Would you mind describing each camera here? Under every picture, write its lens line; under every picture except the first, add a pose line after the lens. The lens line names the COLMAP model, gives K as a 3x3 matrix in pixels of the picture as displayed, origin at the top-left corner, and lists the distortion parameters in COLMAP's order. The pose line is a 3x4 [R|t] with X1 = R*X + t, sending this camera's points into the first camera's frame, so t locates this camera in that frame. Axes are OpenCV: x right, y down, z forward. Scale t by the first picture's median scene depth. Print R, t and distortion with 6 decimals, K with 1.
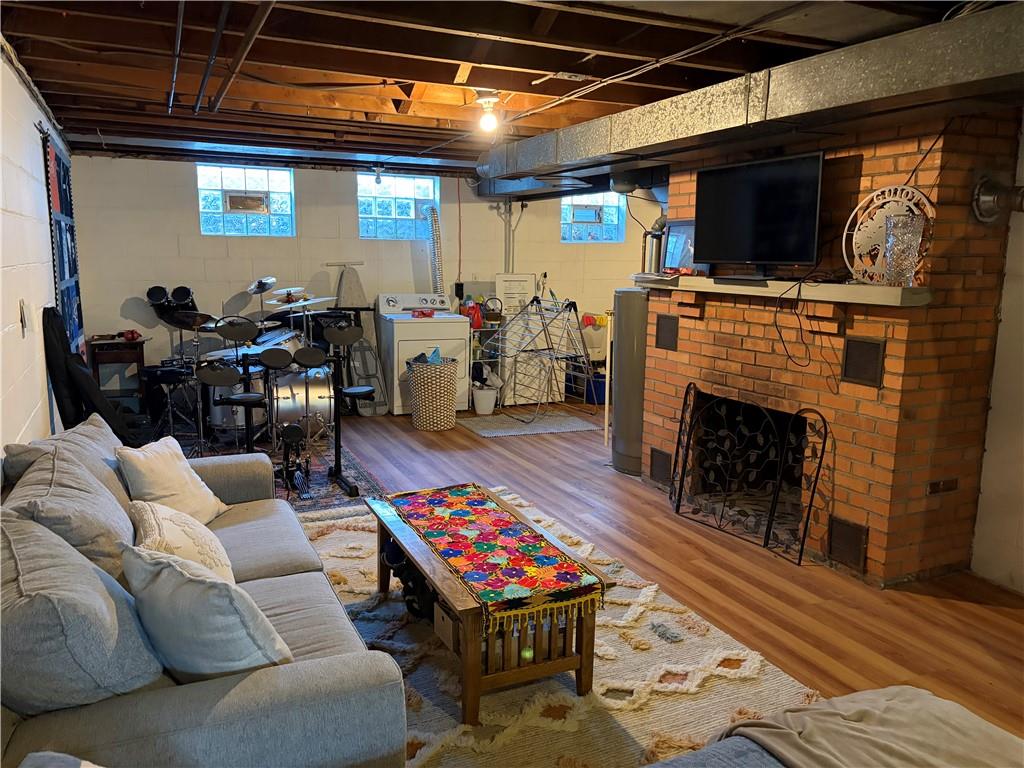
lens RADIAL K [[777.5, 0, 507.9], [0, 777.5, 392.2], [0, 0, 1]] dist [0.076465, -0.082619]
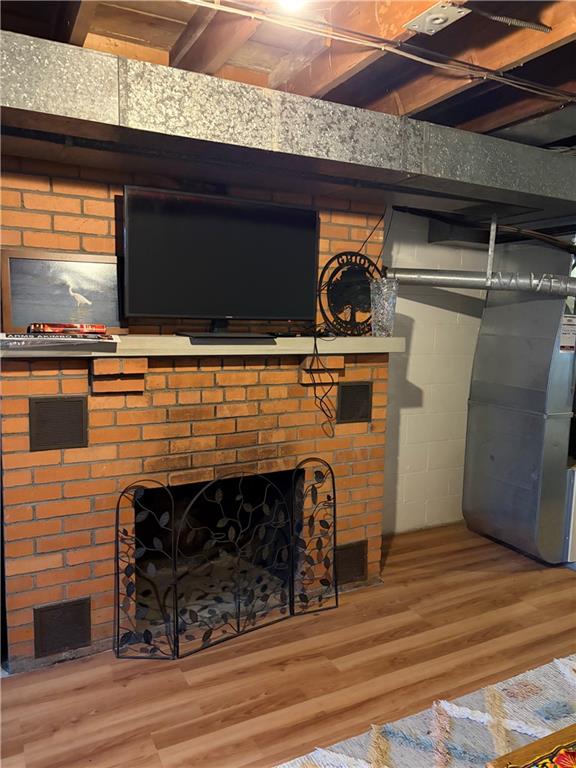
lens RADIAL K [[583.2, 0, 285.5], [0, 583.2, 385.0], [0, 0, 1]] dist [0.076465, -0.082619]
pose [[-0.040724, -0.133129, 0.990262, -0.335096], [0.158420, 0.977687, 0.137954, -0.172013], [-0.986532, 0.162496, -0.018725, 0.967558]]
